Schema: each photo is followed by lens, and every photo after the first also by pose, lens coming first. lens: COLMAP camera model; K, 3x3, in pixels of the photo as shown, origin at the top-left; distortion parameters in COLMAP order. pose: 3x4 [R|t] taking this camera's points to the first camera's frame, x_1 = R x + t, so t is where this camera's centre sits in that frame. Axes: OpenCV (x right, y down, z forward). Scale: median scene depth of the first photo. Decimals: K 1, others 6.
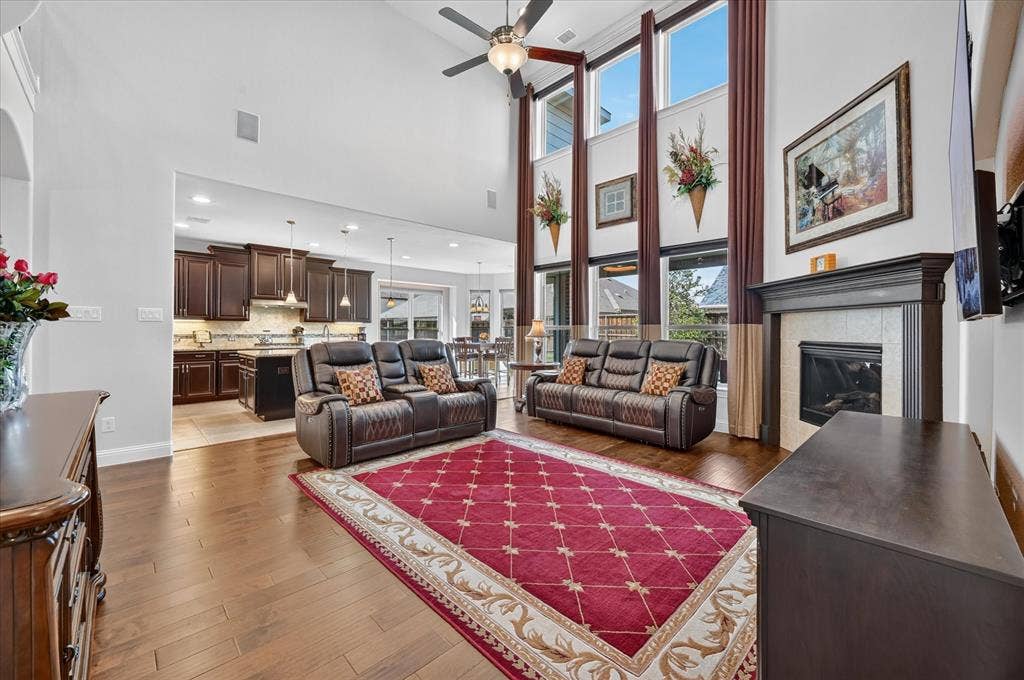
lens RADIAL K [[405.0, 0, 506.9], [0, 405.0, 329.4], [0, 0, 1]] dist [-0.001331, -0.000044]
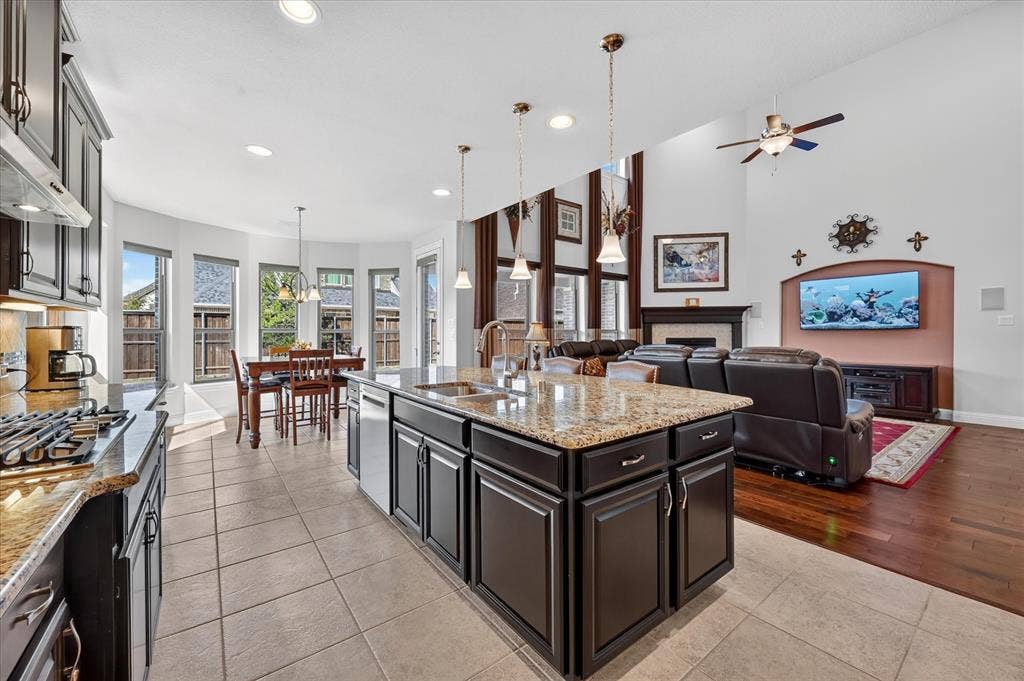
lens RADIAL K [[405.0, 0, 506.9], [0, 405.0, 329.9], [0, 0, 1]] dist [-0.001331, -0.000044]
pose [[0.117986, 0.003356, 0.993010, -1.390894], [0.003909, 0.999985, -0.003844, -0.009511], [-0.993008, 0.004336, 0.117971, 1.628070]]
